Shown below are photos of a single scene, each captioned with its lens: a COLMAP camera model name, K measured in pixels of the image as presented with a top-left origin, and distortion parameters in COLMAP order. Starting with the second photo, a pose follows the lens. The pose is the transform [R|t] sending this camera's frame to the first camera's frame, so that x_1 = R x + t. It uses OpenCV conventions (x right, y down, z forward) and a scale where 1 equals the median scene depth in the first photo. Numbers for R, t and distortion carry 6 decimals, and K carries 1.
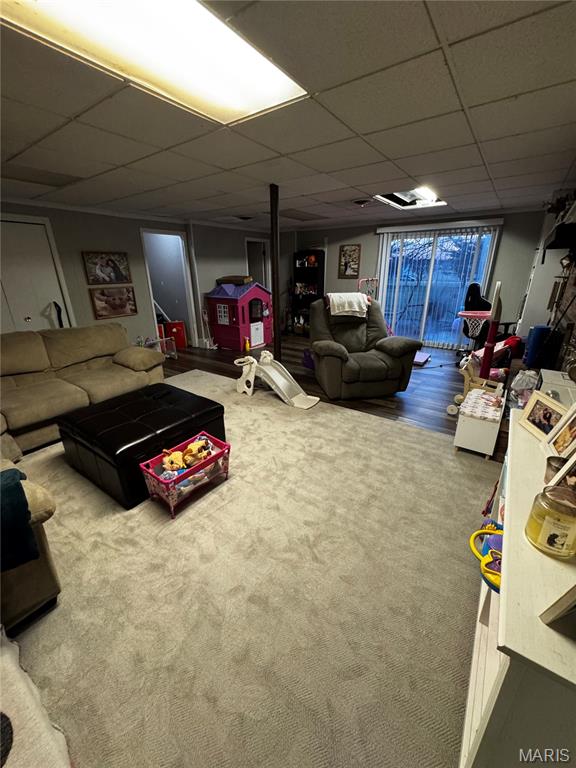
lens RADIAL K [[307.3, 0, 288.4], [0, 307.3, 381.9], [0, 0, 1]] dist [-0.000234, -0.000776]
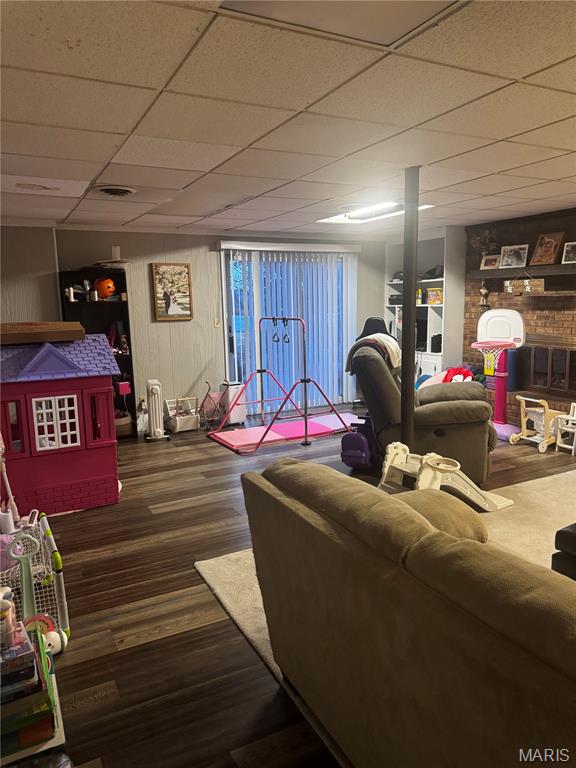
lens RADIAL K [[542.9, 0, 281.8], [0, 542.9, 389.6], [0, 0, 1]] dist [0.062629, -0.076239]
pose [[0.463662, -0.143248, 0.874356, -0.598881], [0.326429, 0.945045, -0.018273, -0.144342], [-0.823688, 0.293887, 0.484942, 0.416473]]
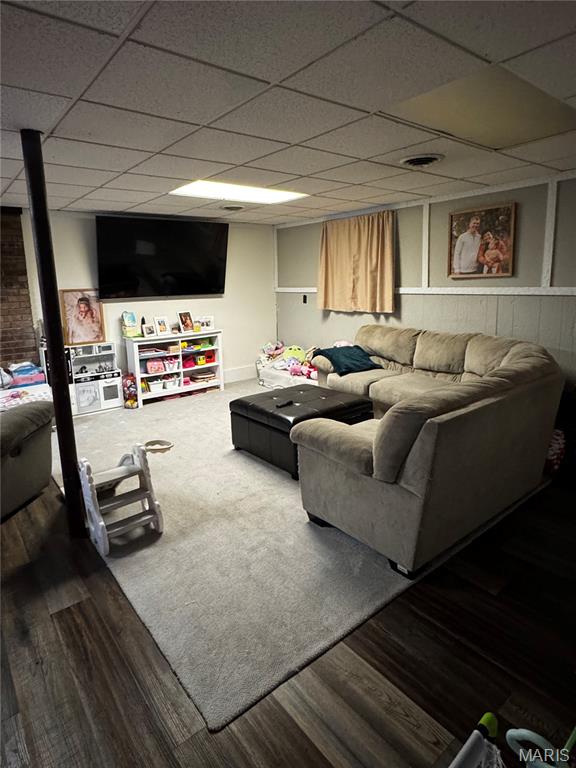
lens RADIAL K [[443.5, 0, 288.8], [0, 443.5, 352.6], [0, 0, 1]] dist [-0.011302, 0.005118]
pose [[-0.963247, -0.005386, 0.268562, -0.319044], [0.130090, 0.865373, 0.483948, -0.315781], [-0.235012, 0.501099, -0.832868, 0.864124]]
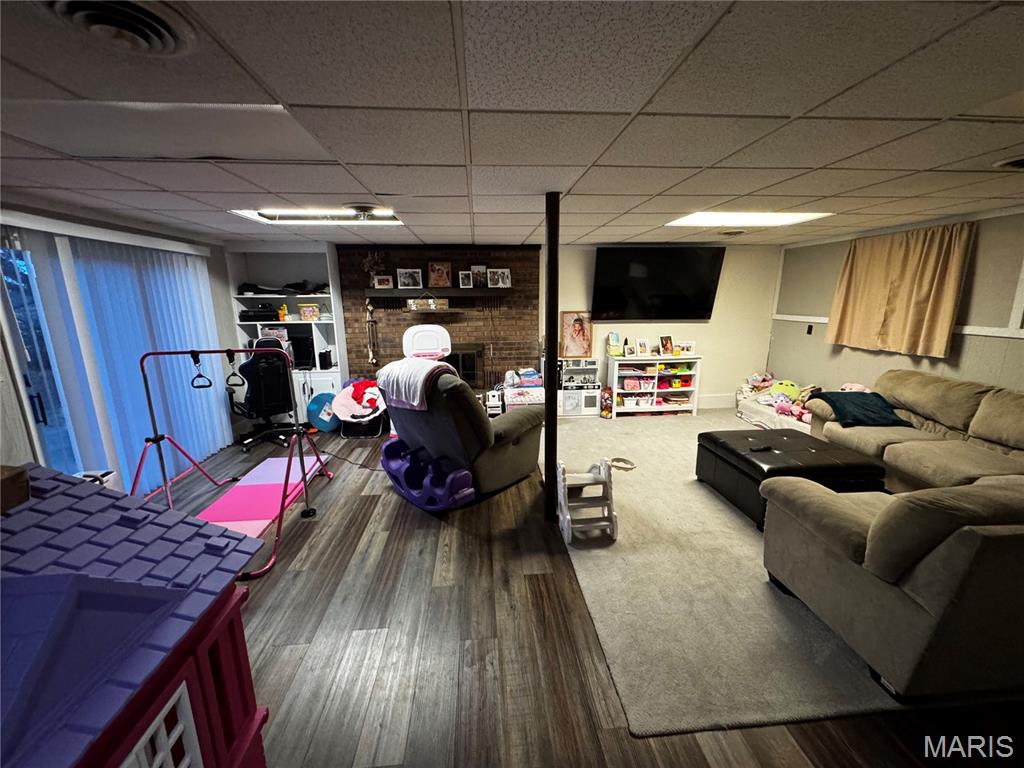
lens RADIAL K [[409.8, 0, 509.7], [0, 409.8, 384.6], [0, 0, 1]] dist [-0.000234, -0.000776]
pose [[-0.645406, -0.141092, 0.750696, -0.326114], [0.285752, 0.866832, 0.408593, -0.339803], [-0.708377, 0.478221, -0.519141, 0.858961]]
